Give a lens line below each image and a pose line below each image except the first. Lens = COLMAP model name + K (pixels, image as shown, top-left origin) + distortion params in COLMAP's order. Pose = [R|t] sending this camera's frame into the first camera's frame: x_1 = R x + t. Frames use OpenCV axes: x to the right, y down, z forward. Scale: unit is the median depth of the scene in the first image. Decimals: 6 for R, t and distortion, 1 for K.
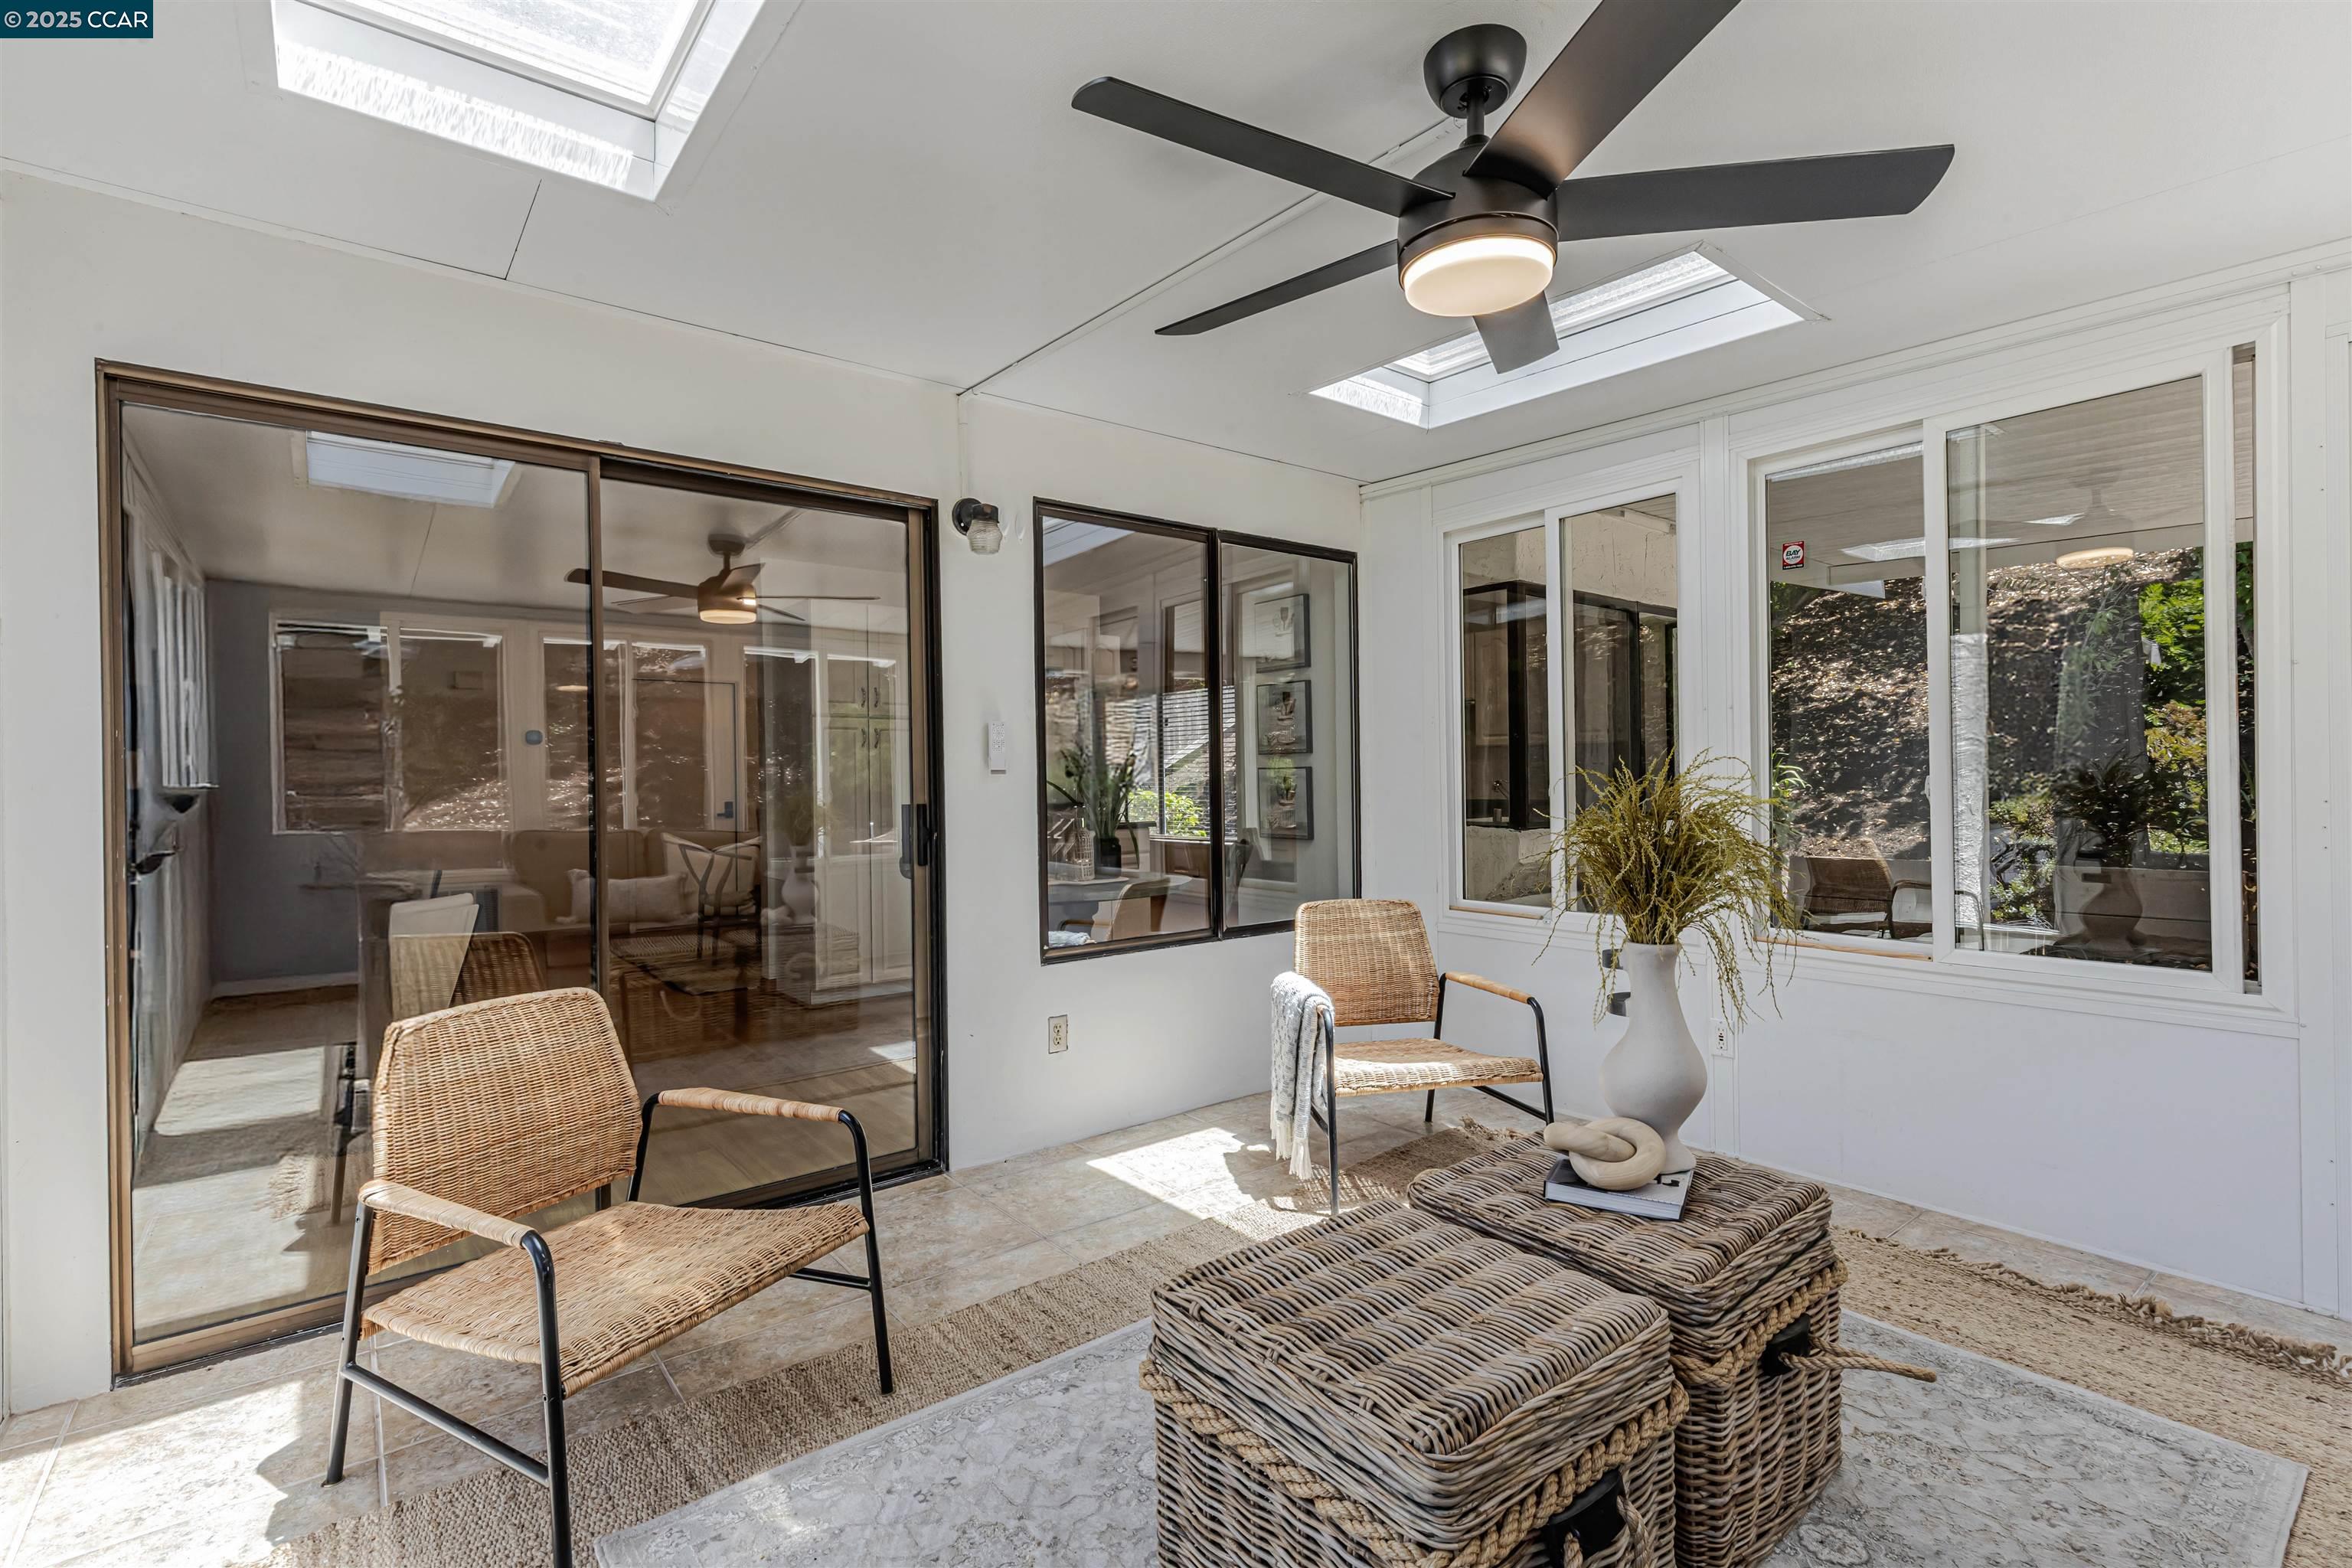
lens RADIAL K [[1068.0, 0, 1179.0], [0, 1068.0, 788.6], [0, 0, 1]] dist [0.004209, 0.000095]
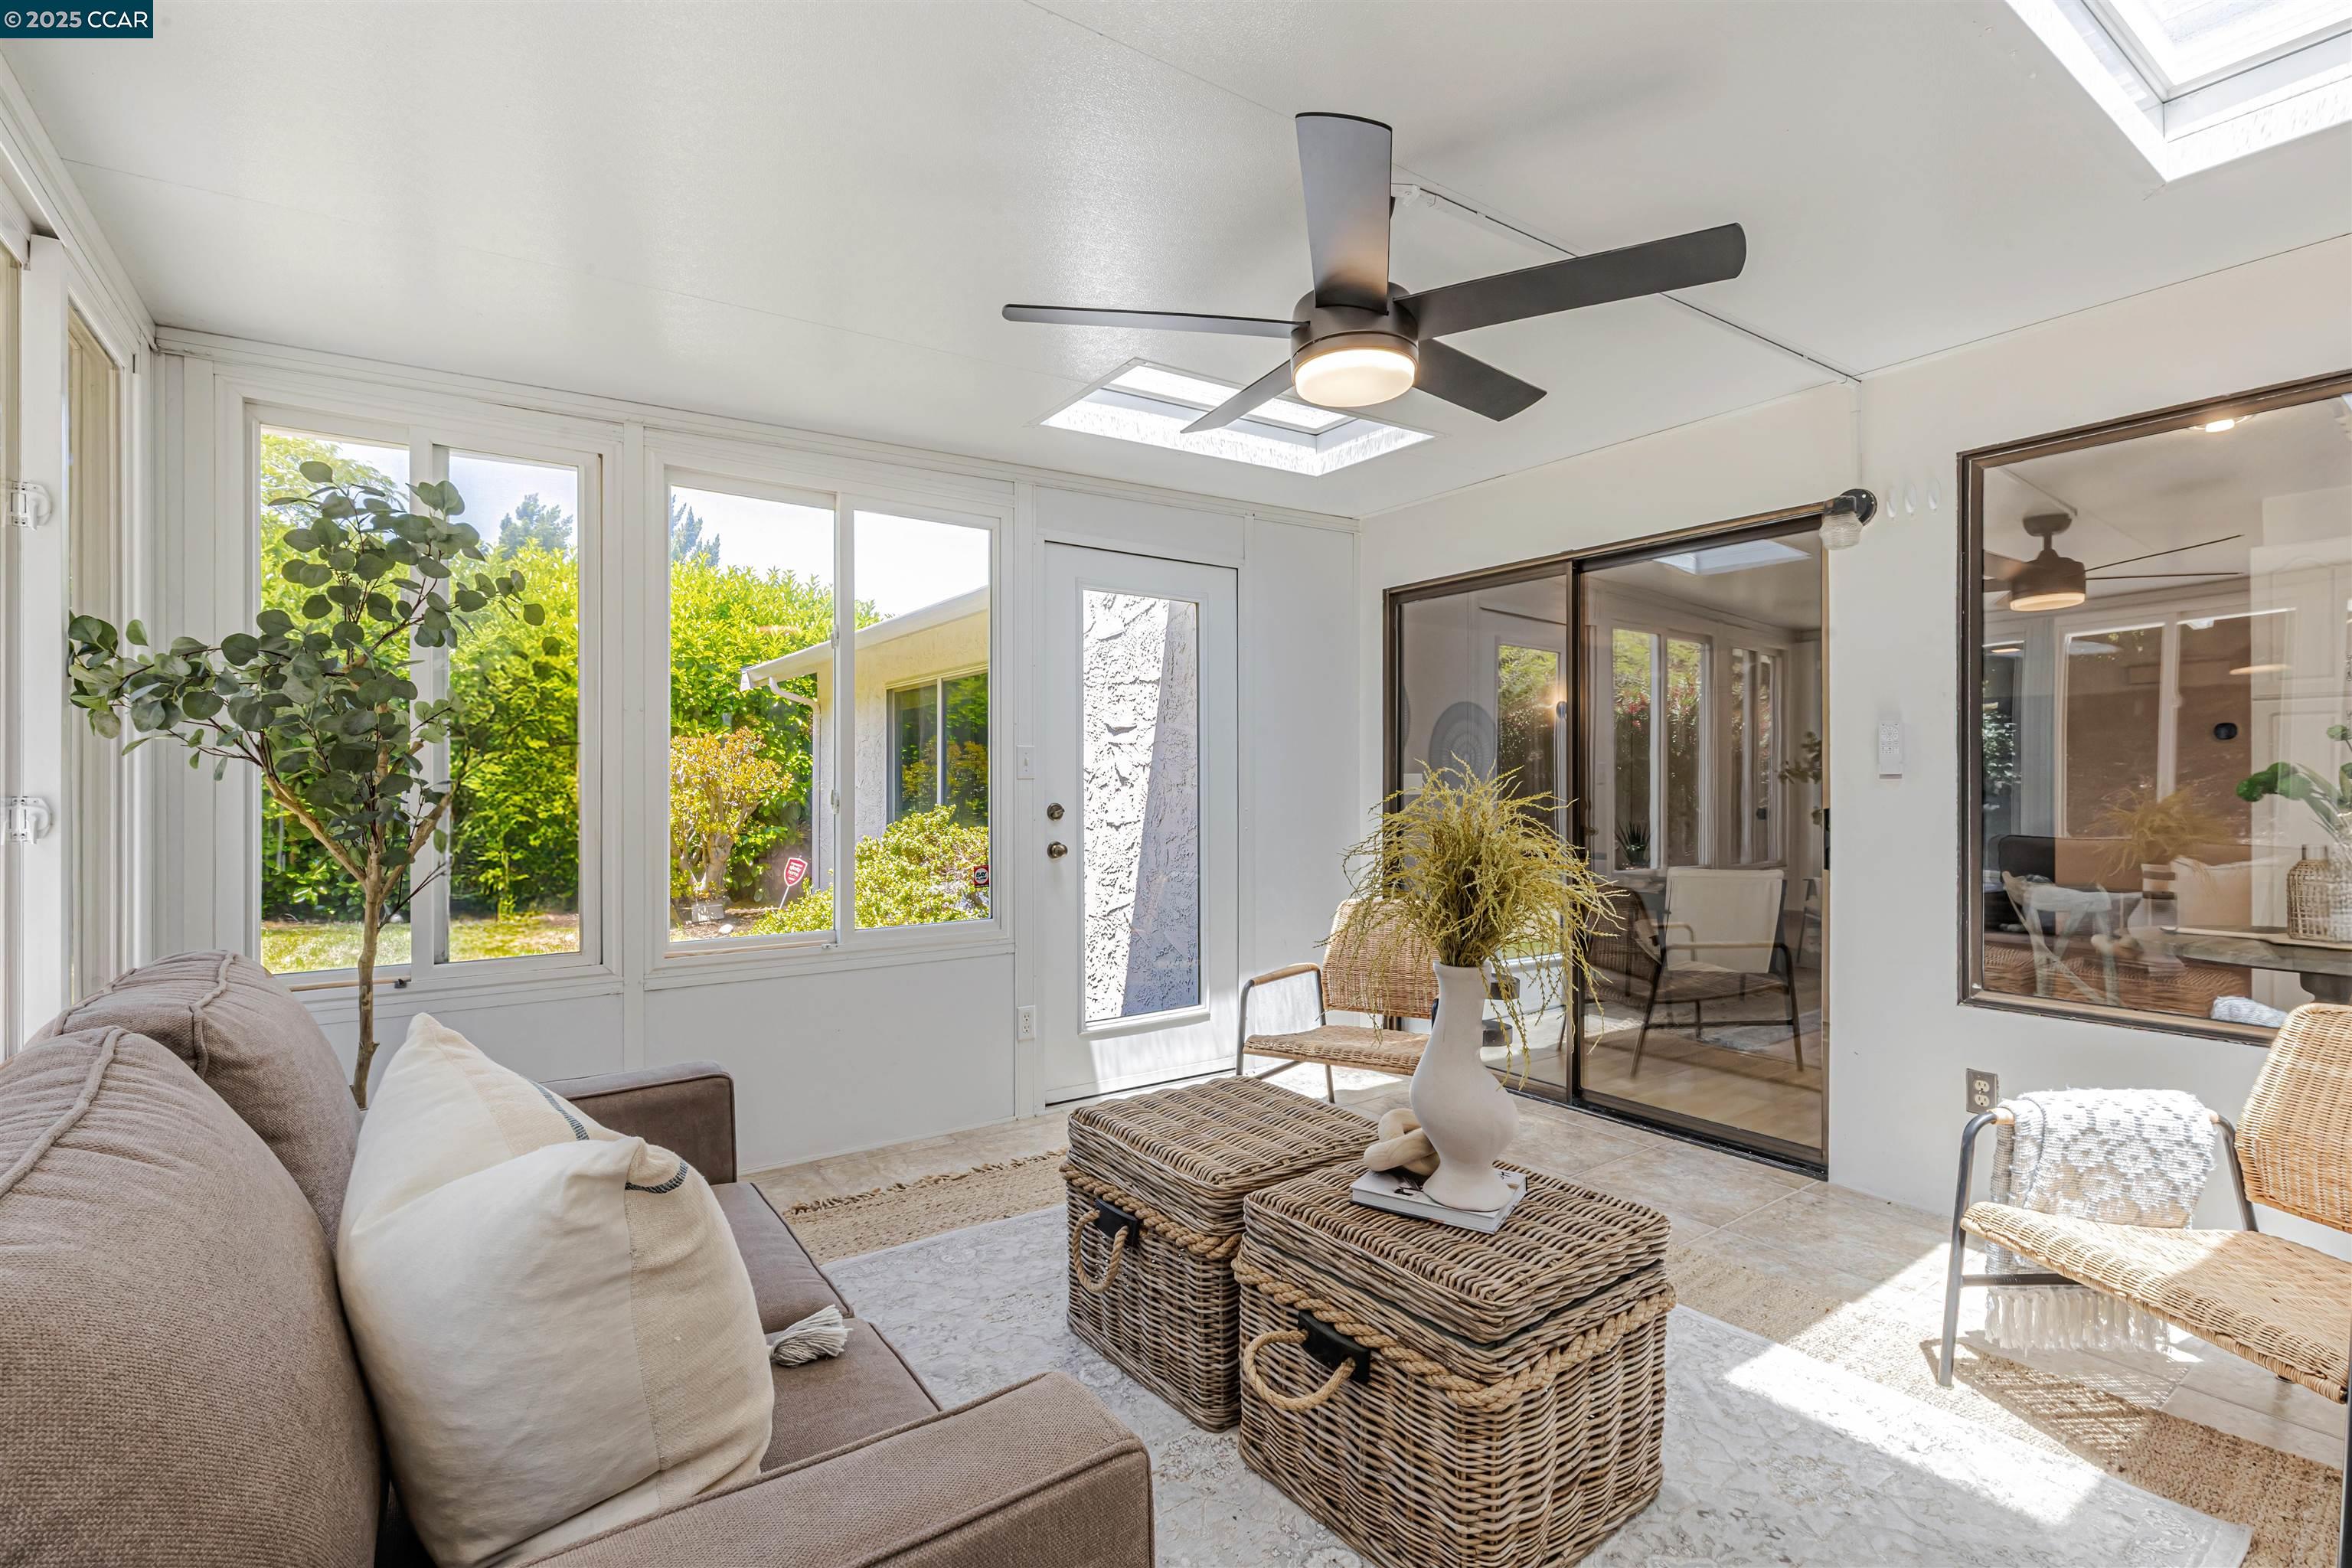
lens RADIAL K [[1068.0, 0, 1178.2], [0, 1068.0, 776.2], [0, 0, 1]] dist [0.004209, 0.000095]
pose [[-0.035341, 0.007446, -0.999348, 0.811765], [-0.006240, 0.999951, 0.007671, -0.019343], [0.999356, 0.006507, -0.035293, 0.446730]]
